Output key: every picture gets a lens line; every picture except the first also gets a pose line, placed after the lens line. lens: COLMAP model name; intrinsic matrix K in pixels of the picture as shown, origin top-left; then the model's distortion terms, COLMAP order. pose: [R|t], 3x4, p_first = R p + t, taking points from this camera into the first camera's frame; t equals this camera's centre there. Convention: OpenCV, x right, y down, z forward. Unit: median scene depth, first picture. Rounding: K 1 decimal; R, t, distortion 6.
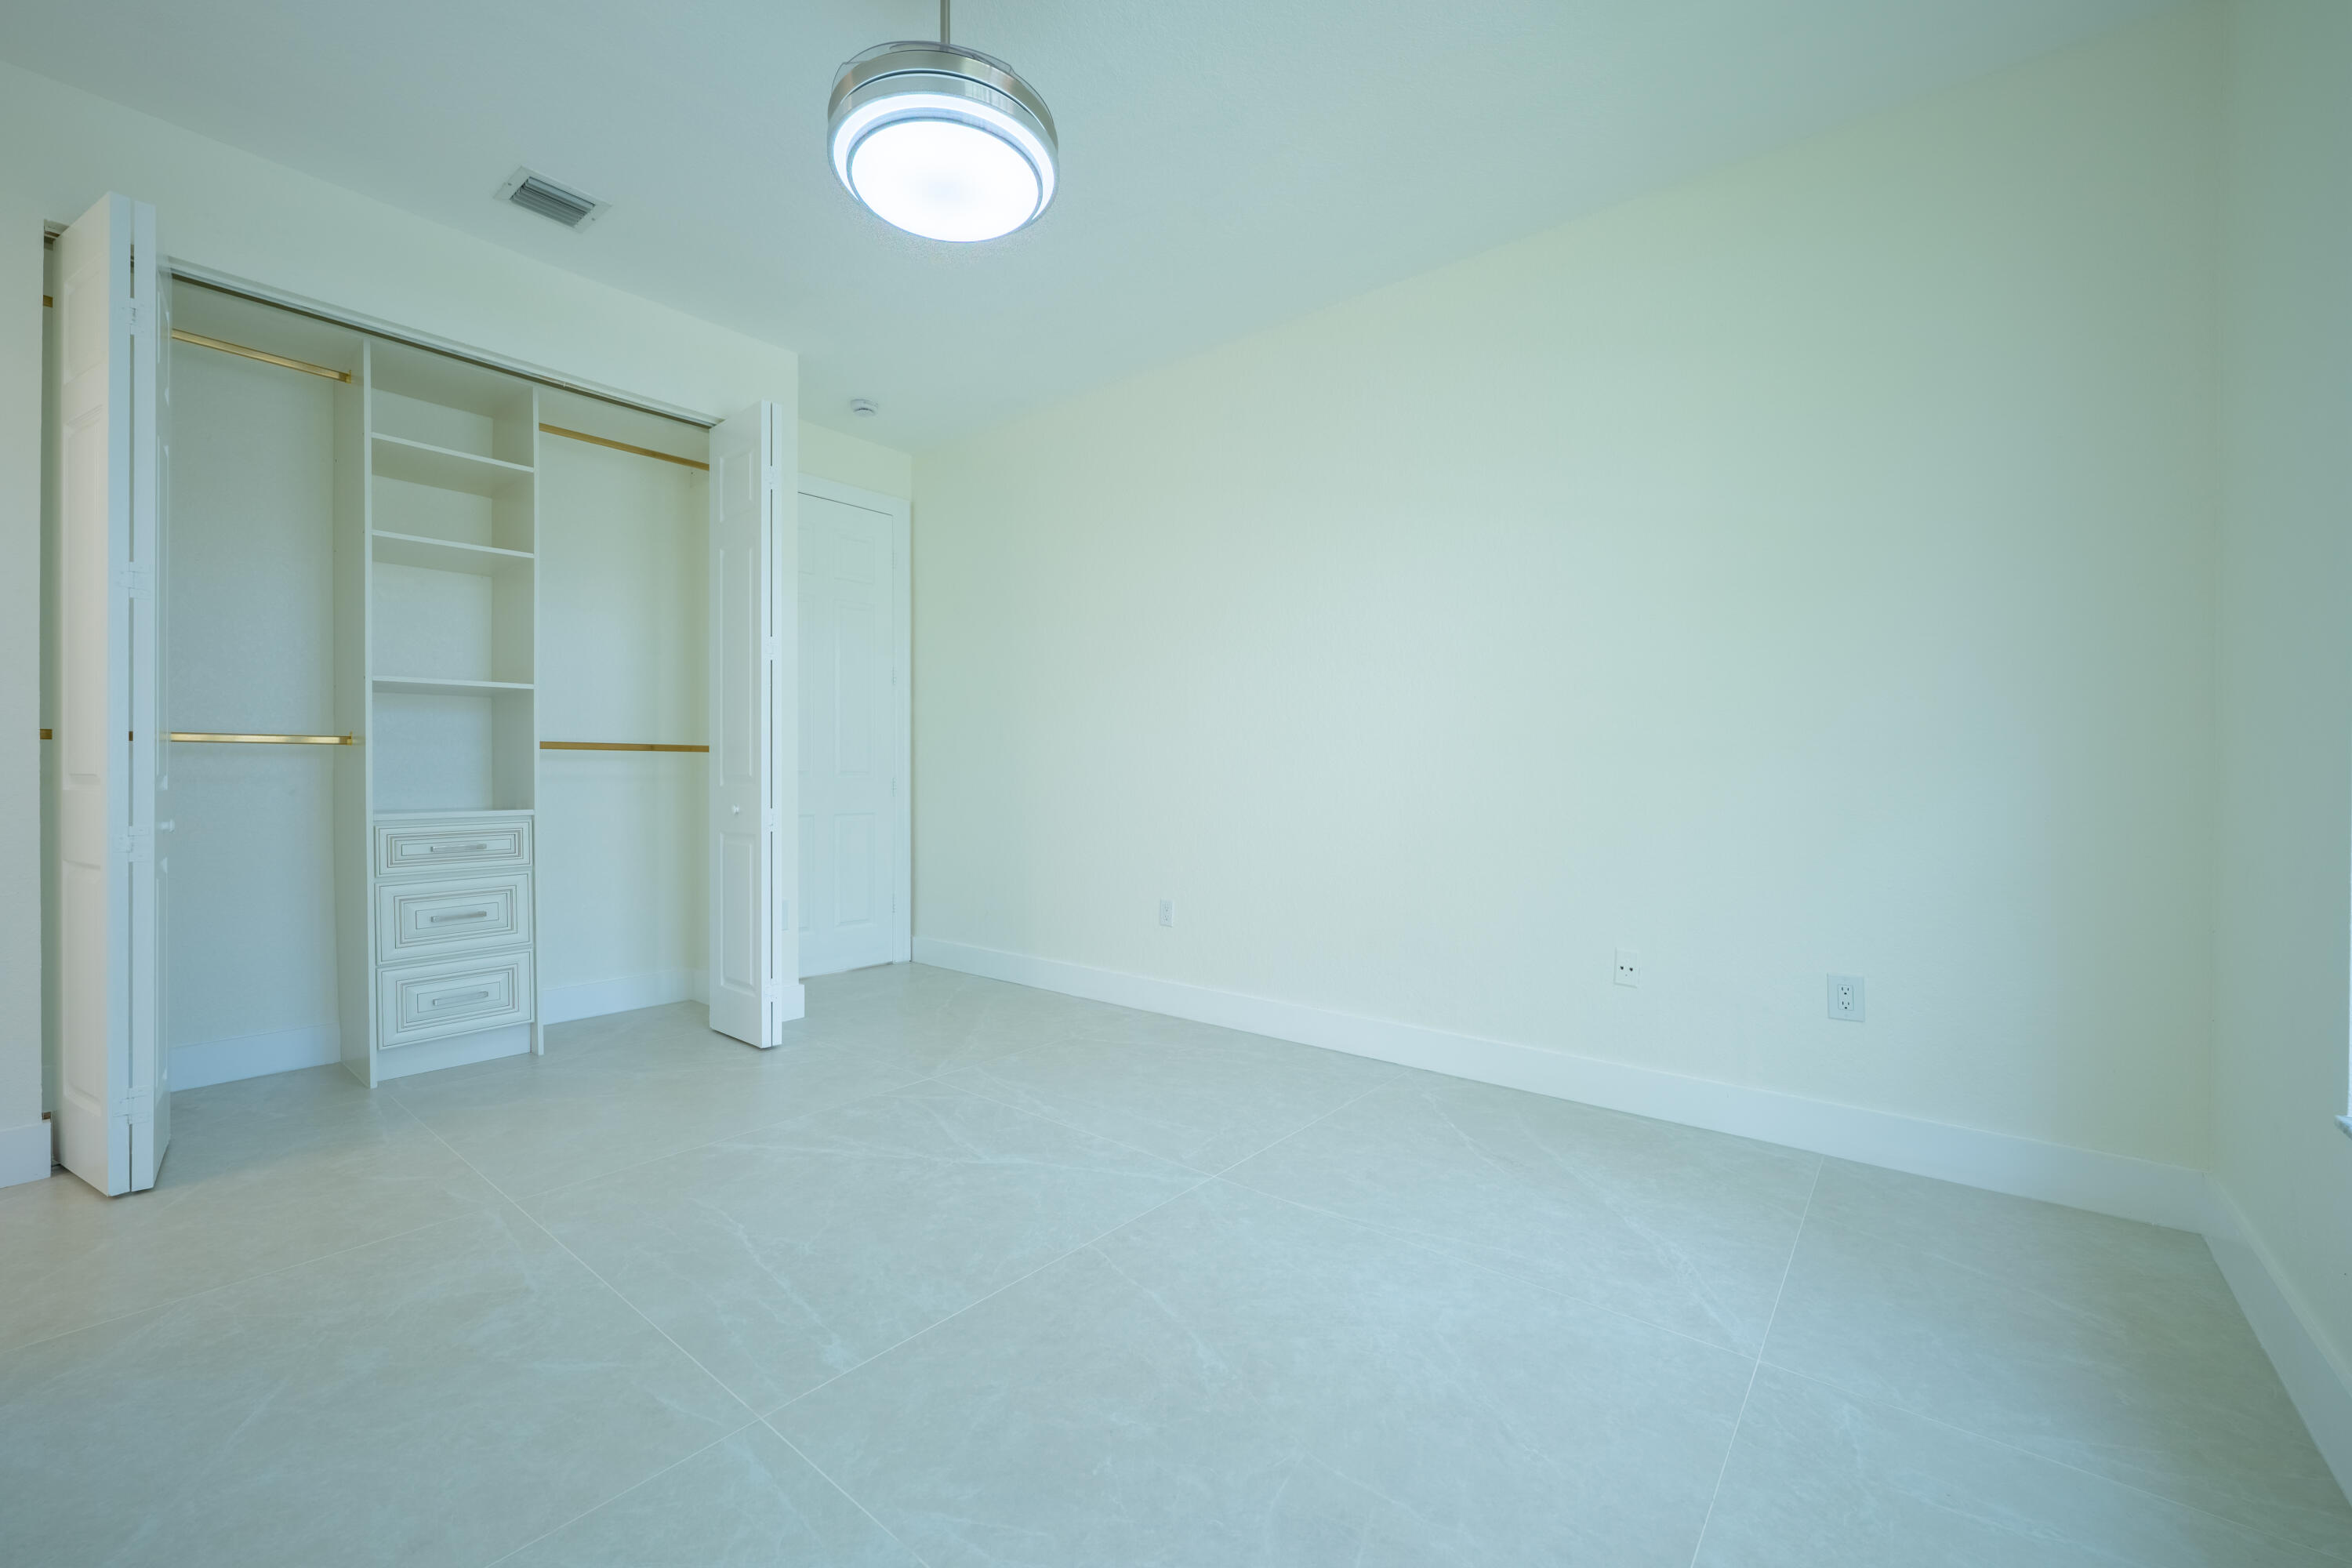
lens RADIAL K [[932.4, 0, 1174.7], [0, 932.4, 779.0], [0, 0, 1]] dist [-0.000962, -0.000034]
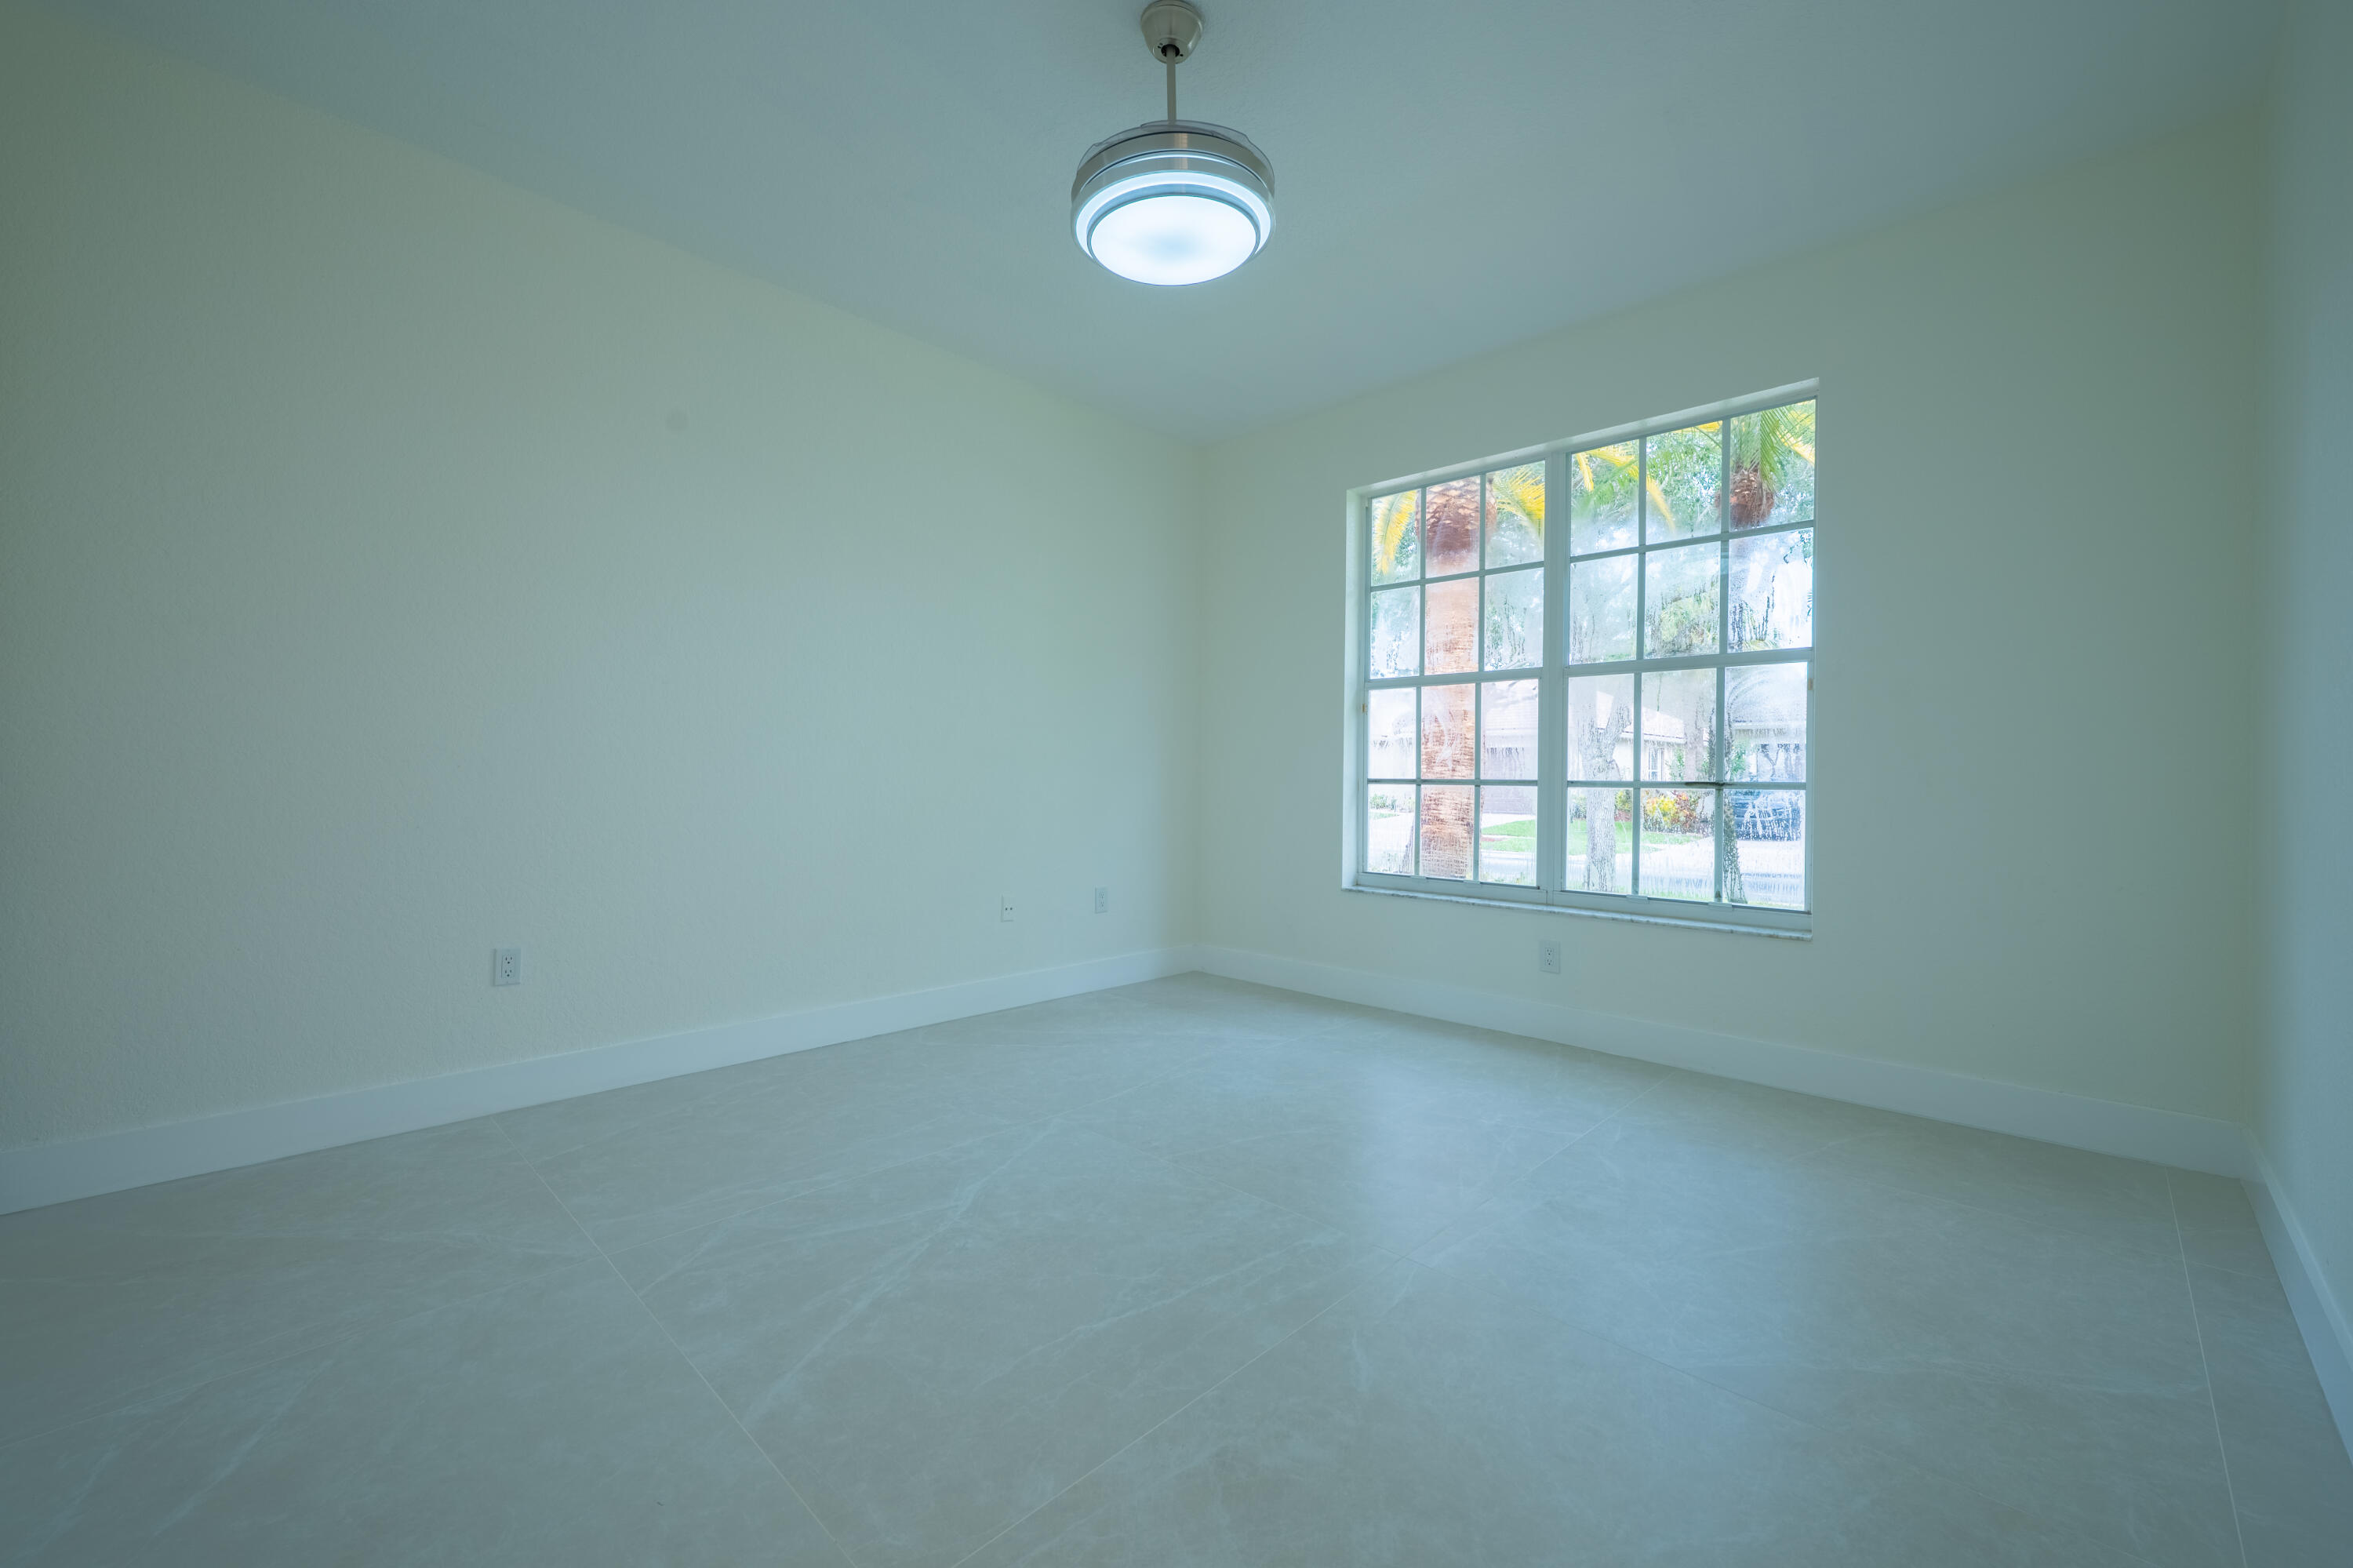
lens RADIAL K [[932.8, 0, 1175.2], [0, 932.8, 779.0], [0, 0, 1]] dist [-0.000962, -0.000034]
pose [[0.092656, -0.002184, 0.995696, -1.103964], [-0.005190, 0.999983, 0.002676, -0.000883], [-0.995685, -0.005415, 0.092643, 0.737215]]
